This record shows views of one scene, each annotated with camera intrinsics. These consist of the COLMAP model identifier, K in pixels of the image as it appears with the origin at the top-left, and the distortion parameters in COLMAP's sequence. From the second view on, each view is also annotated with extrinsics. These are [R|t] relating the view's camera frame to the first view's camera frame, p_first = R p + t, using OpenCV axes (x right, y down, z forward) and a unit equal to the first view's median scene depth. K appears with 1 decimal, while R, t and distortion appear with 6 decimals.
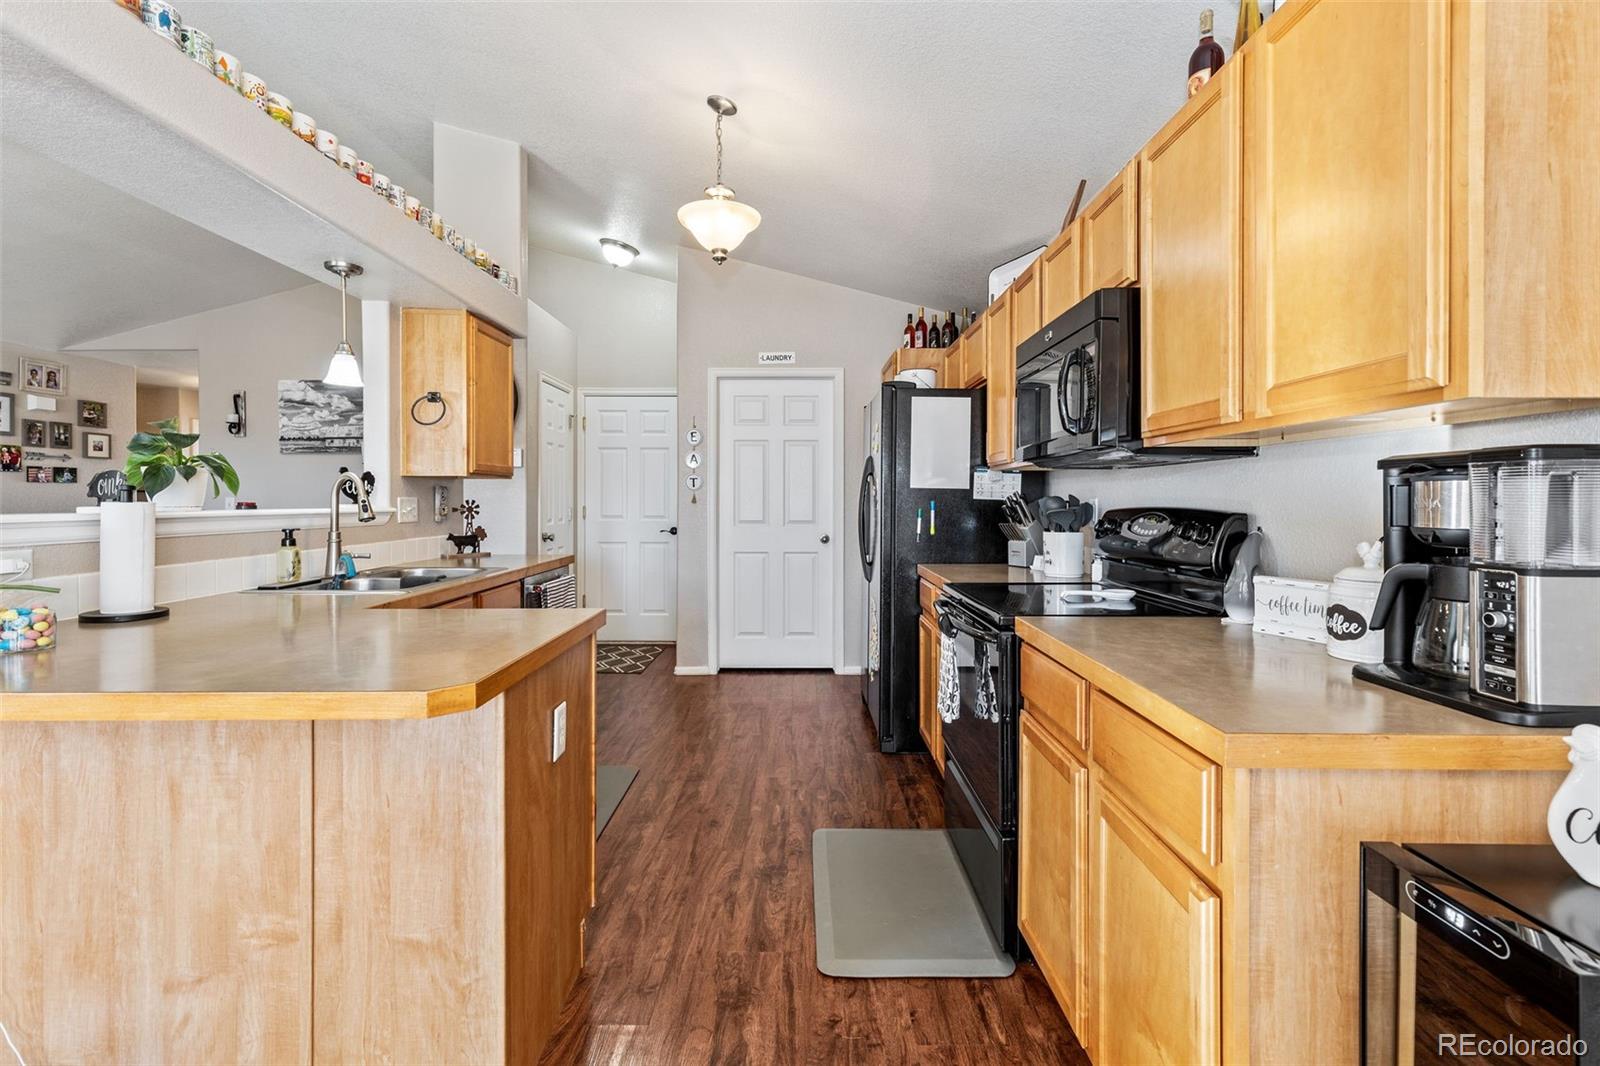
lens RADIAL K [[722.2, 0, 798.4], [0, 722.2, 504.8], [0, 0, 1]] dist [0.008731, -0.002959]
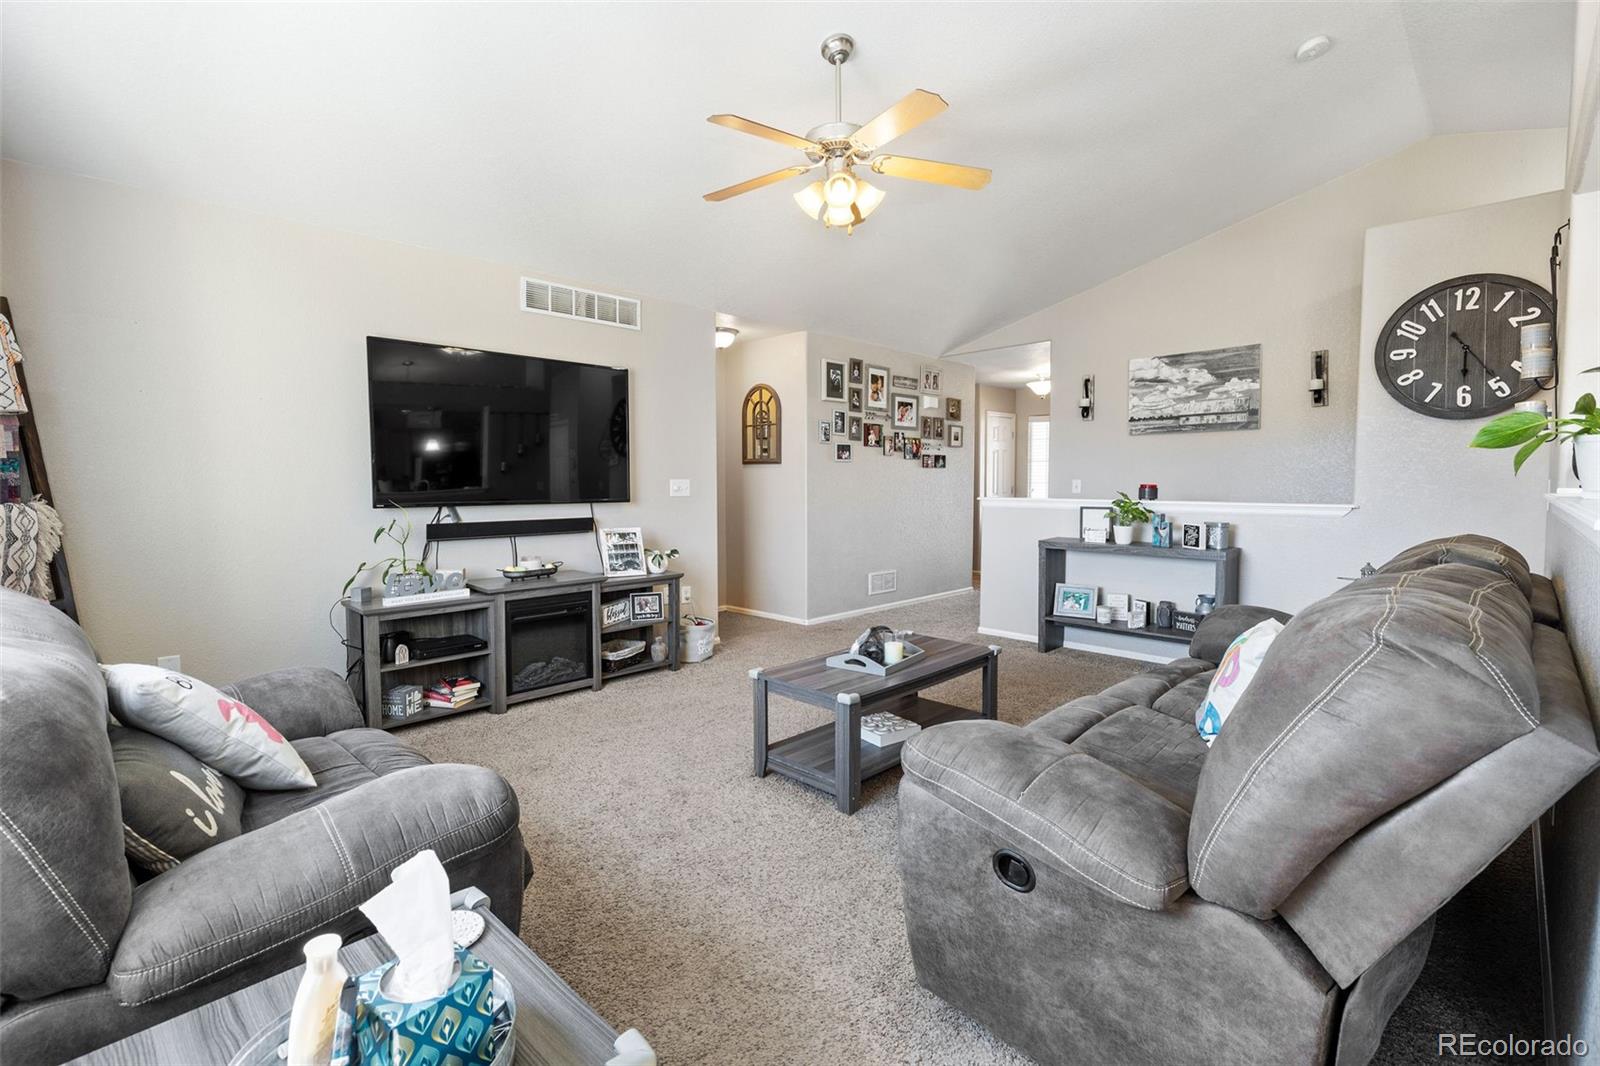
lens RADIAL K [[722.2, 0, 806.9], [0, 722.2, 518.8], [0, 0, 1]] dist [0.008731, -0.002959]
pose [[0.715930, 0.034899, -0.697299, -0.402606], [-0.004869, 0.998975, 0.044998, 0.000928], [0.698155, -0.028820, 0.715366, -0.011220]]
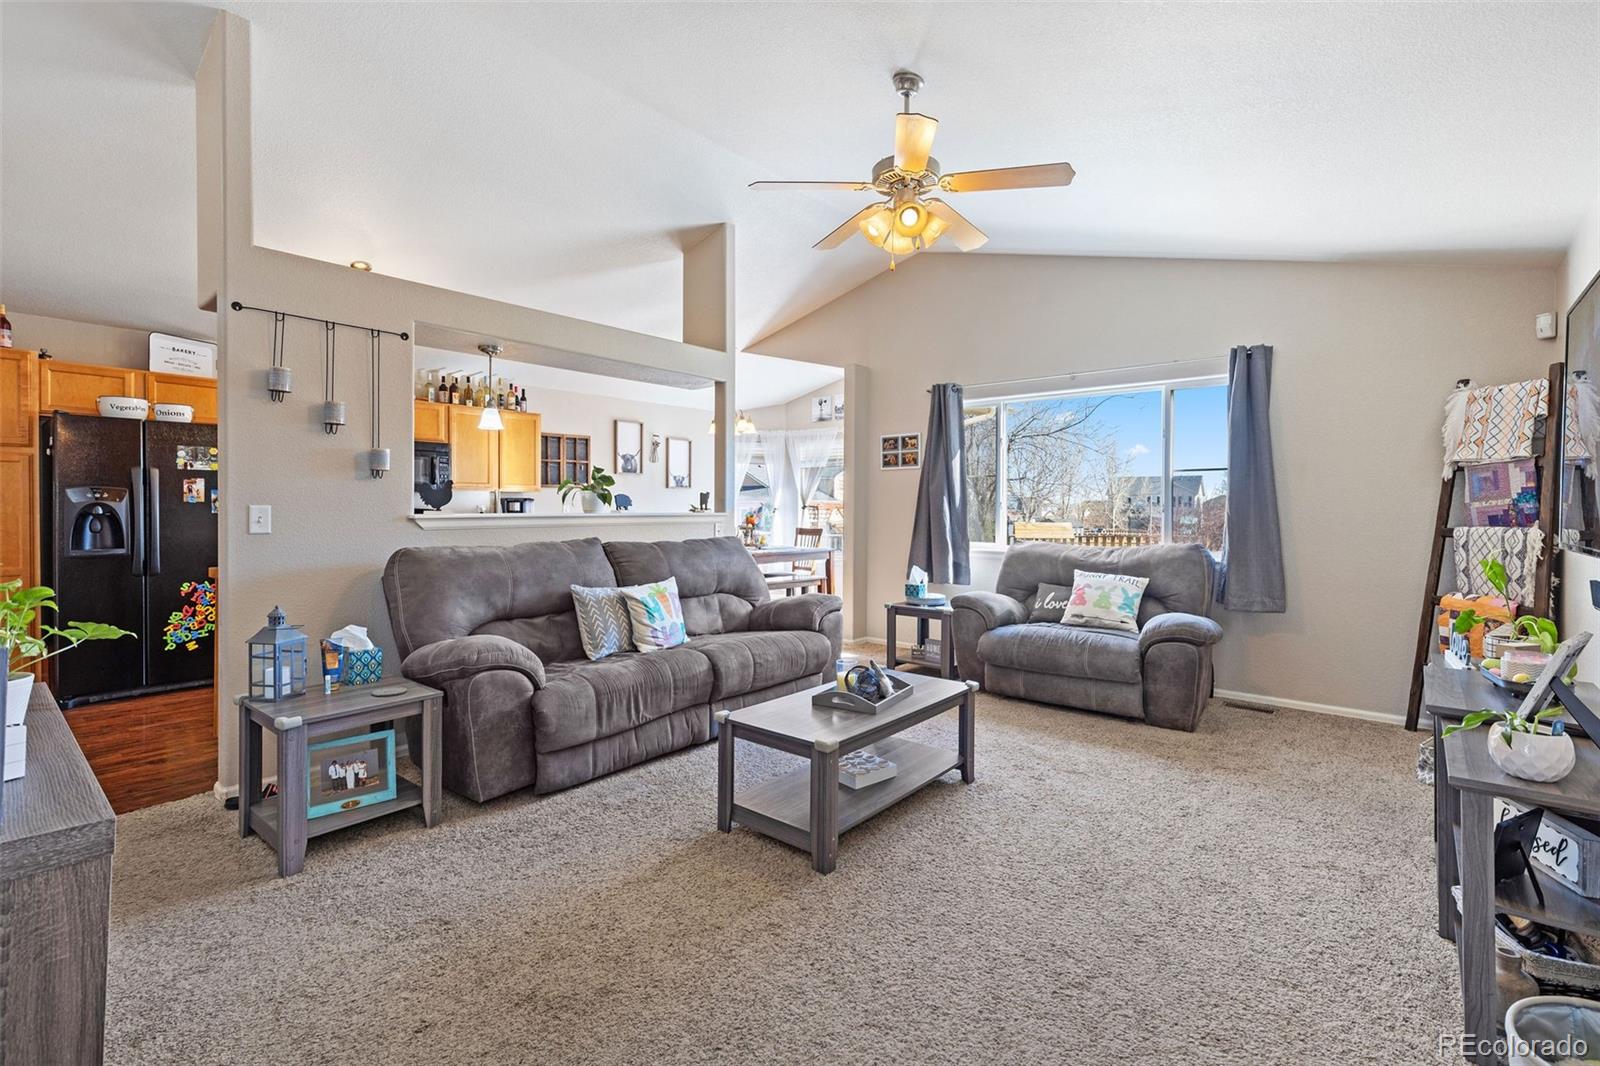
lens RADIAL K [[722.2, 0, 802.6], [0, 722.2, 512.3], [0, 0, 1]] dist [0.008731, -0.002959]
pose [[-0.763009, -0.008733, 0.646329, -1.118311], [0.000902, 0.999893, 0.014575, -0.009138], [-0.646387, 0.011704, -0.762920, 0.934622]]
